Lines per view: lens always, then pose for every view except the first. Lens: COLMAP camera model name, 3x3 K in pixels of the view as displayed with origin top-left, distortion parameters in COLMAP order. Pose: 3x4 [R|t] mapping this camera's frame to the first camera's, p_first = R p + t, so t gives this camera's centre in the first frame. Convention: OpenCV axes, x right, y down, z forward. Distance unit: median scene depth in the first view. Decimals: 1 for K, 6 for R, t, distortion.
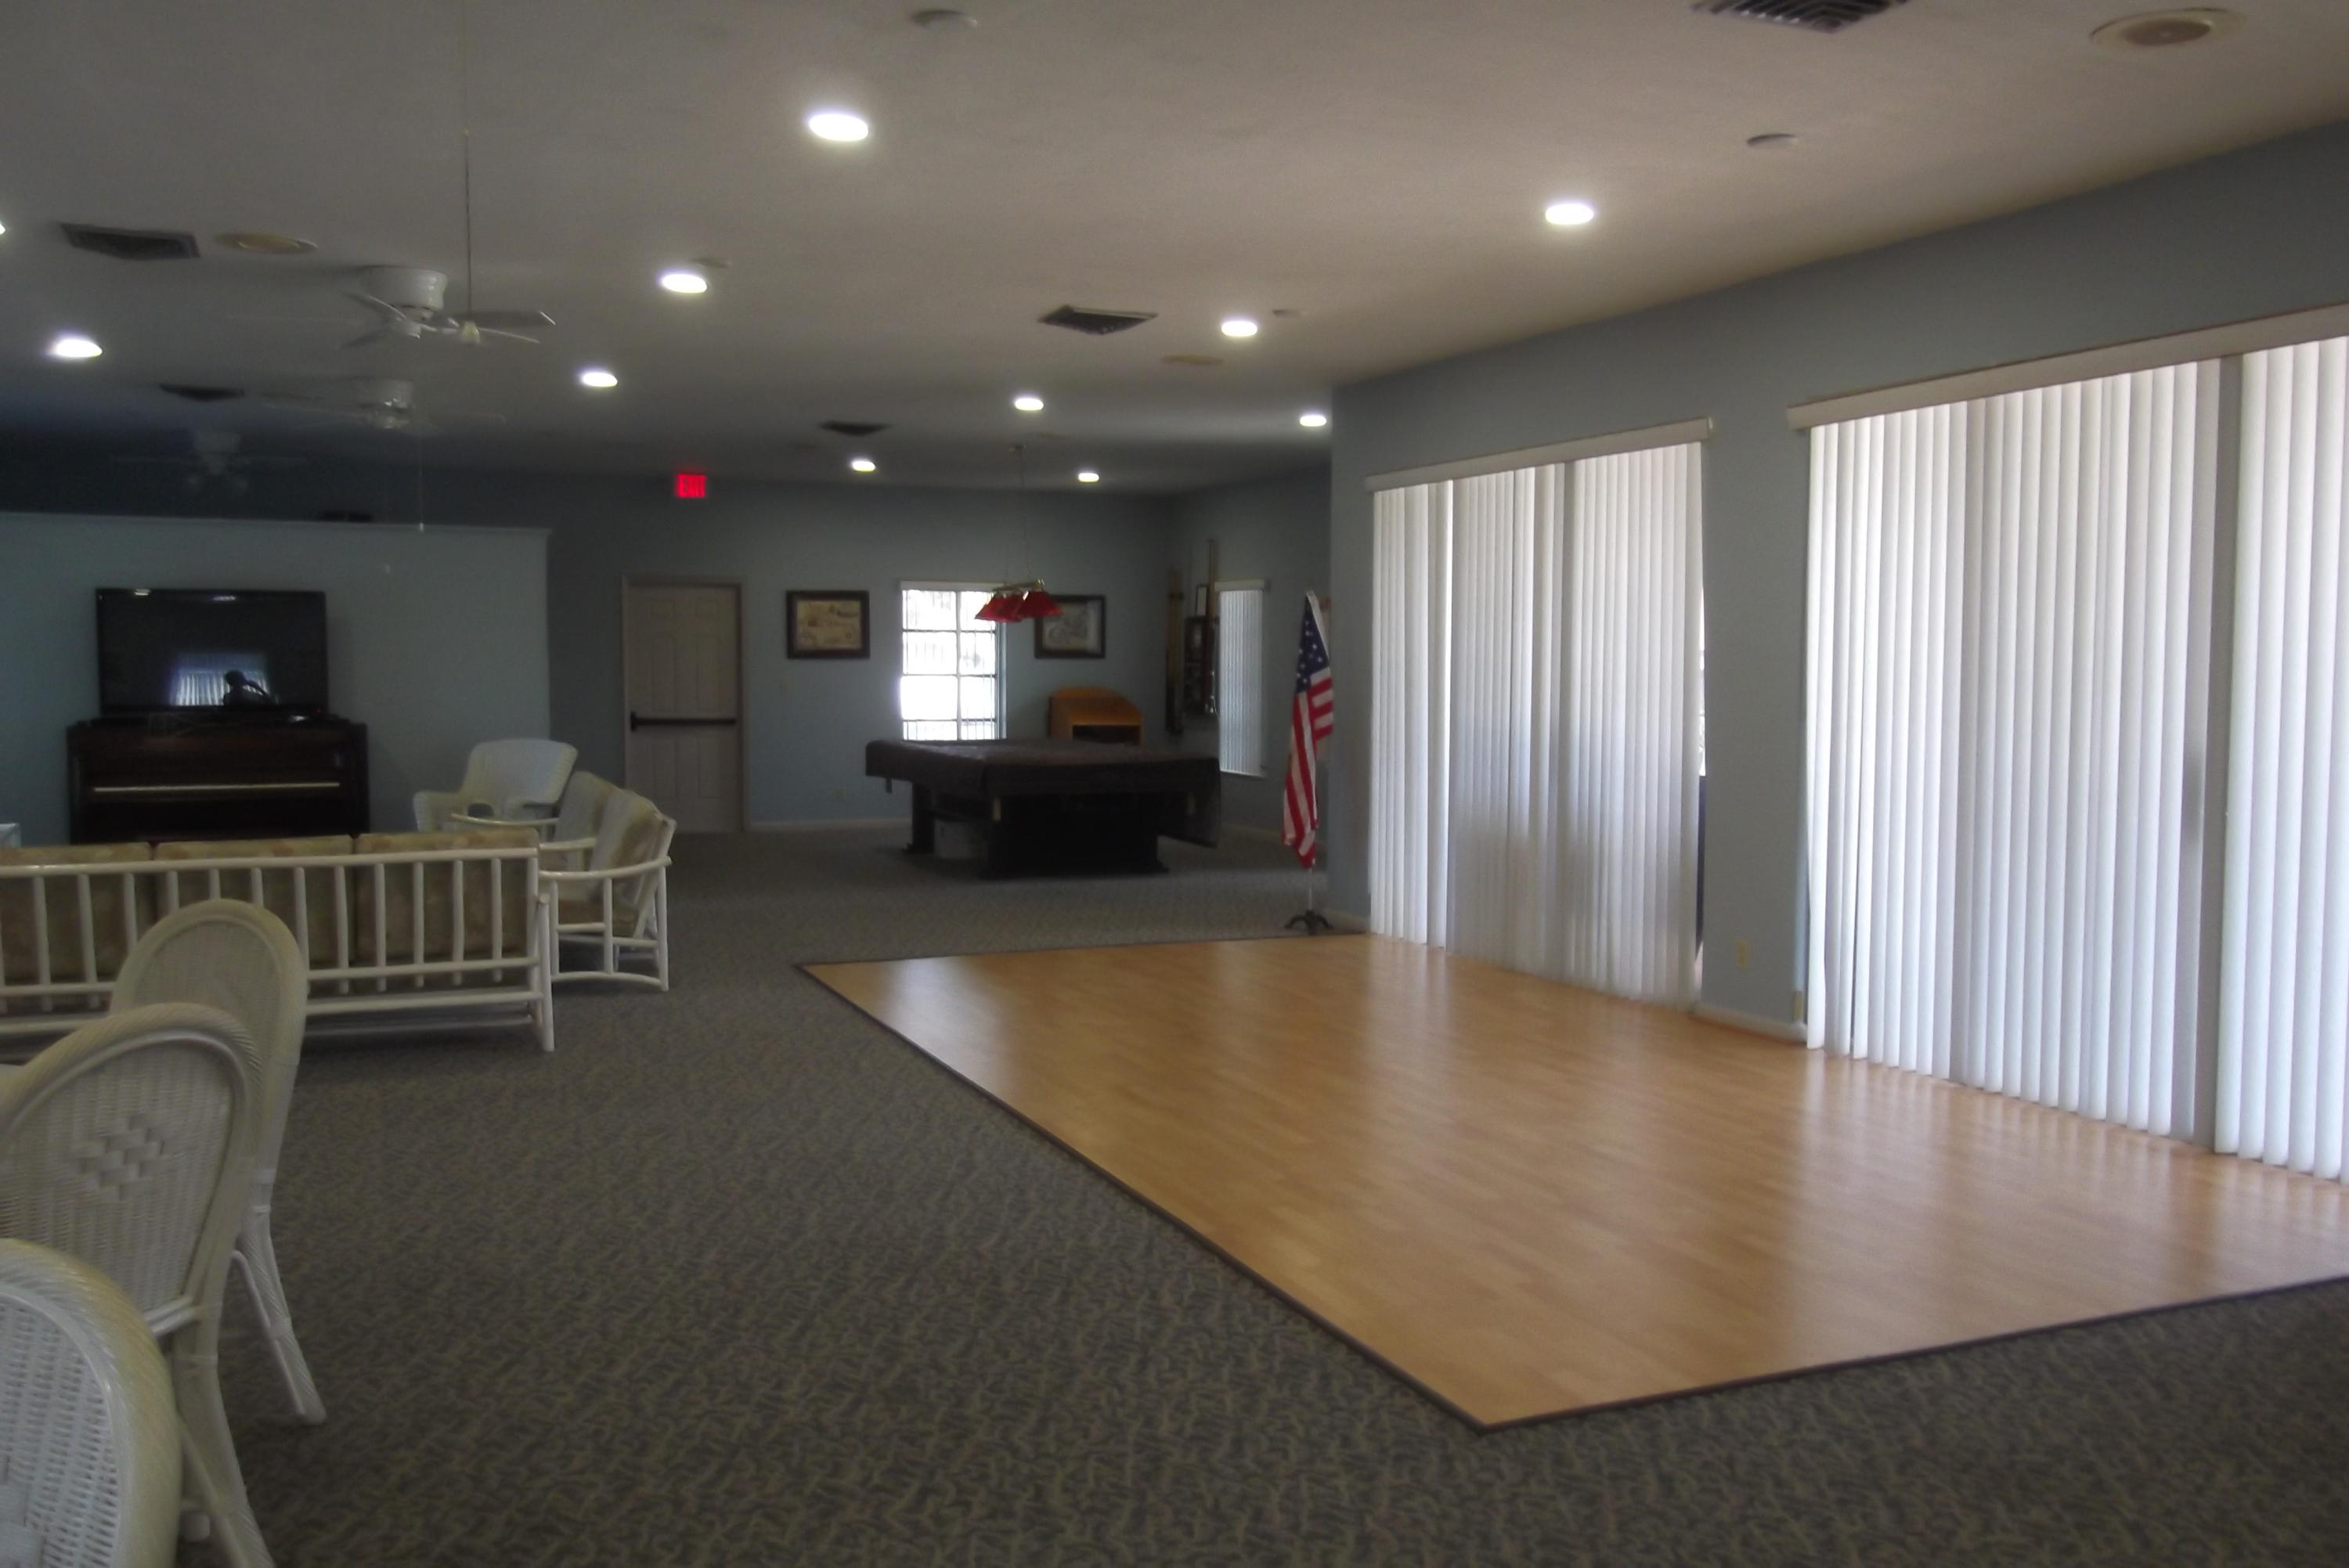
lens RADIAL K [[1955.6, 0, 1183.9], [0, 1955.6, 794.8], [0, 0, 1]] dist [-0.019490, 0.013141]
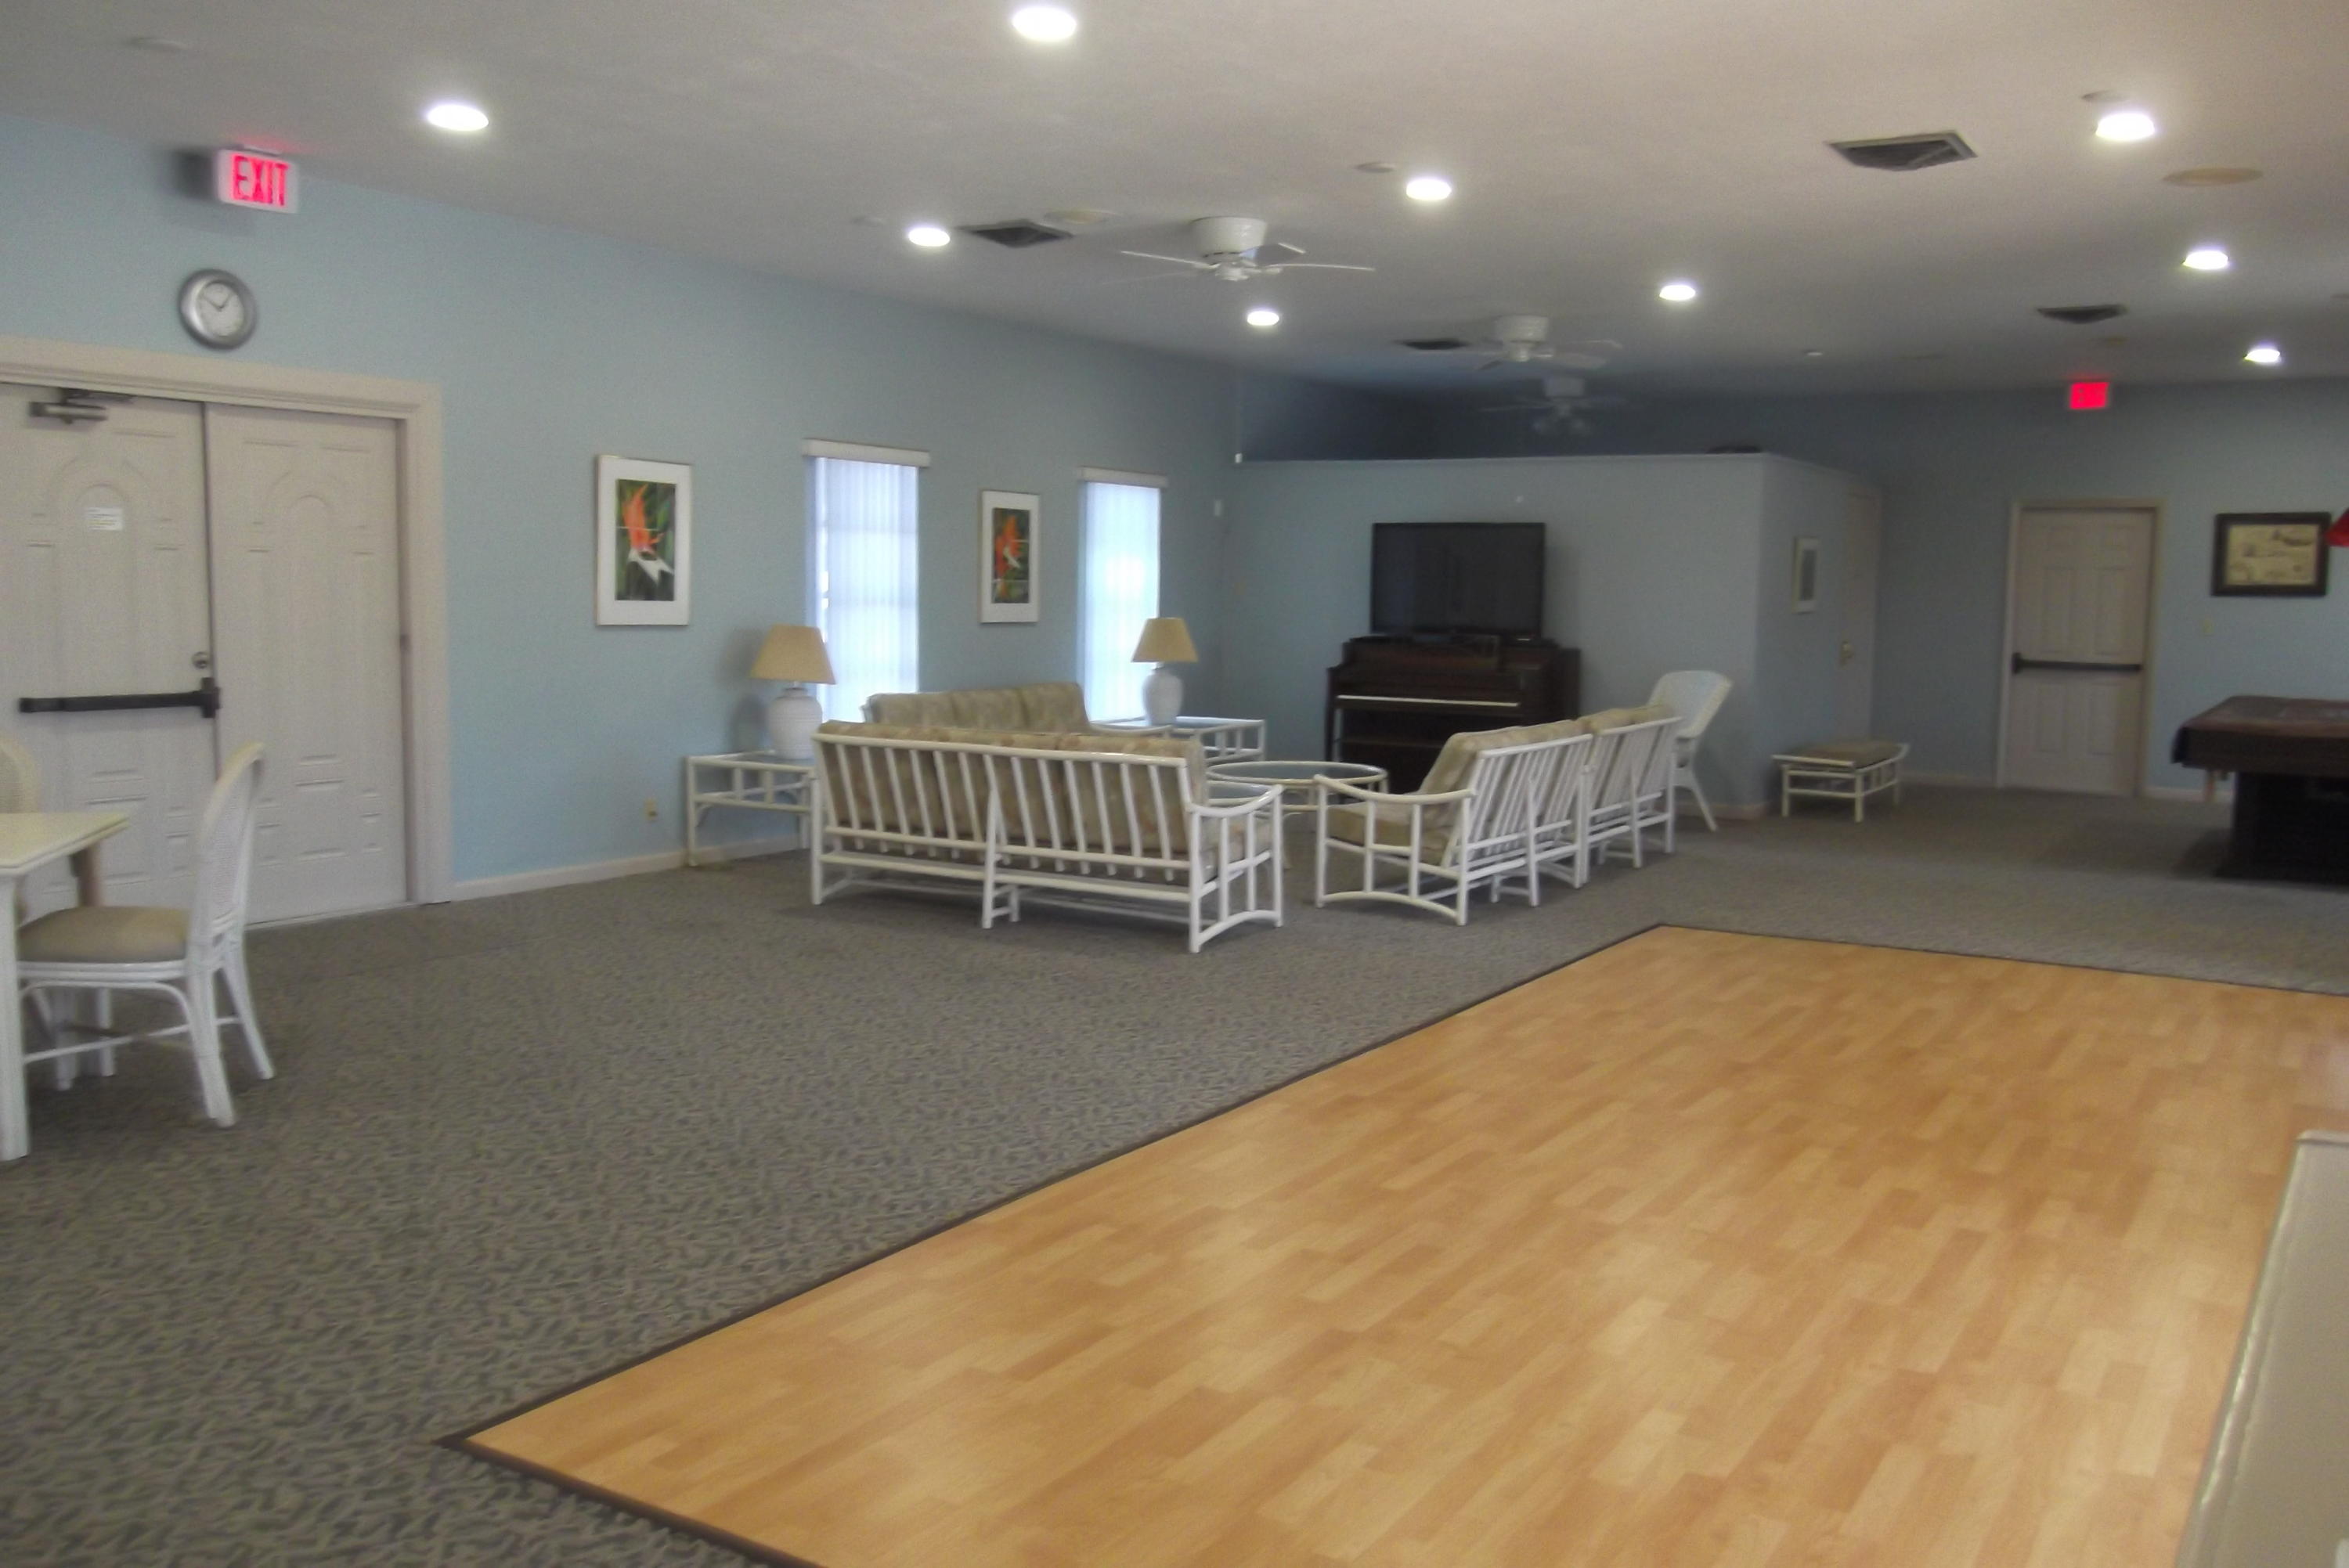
lens RADIAL K [[1955.6, 0, 1185.3], [0, 1955.6, 770.3], [0, 0, 1]] dist [-0.019490, 0.013141]
pose [[0.584163, 0.081956, -0.807488, 0.438008], [-0.067955, 0.996334, 0.051962, -0.017657], [0.808786, 0.024518, 0.587591, 0.318974]]
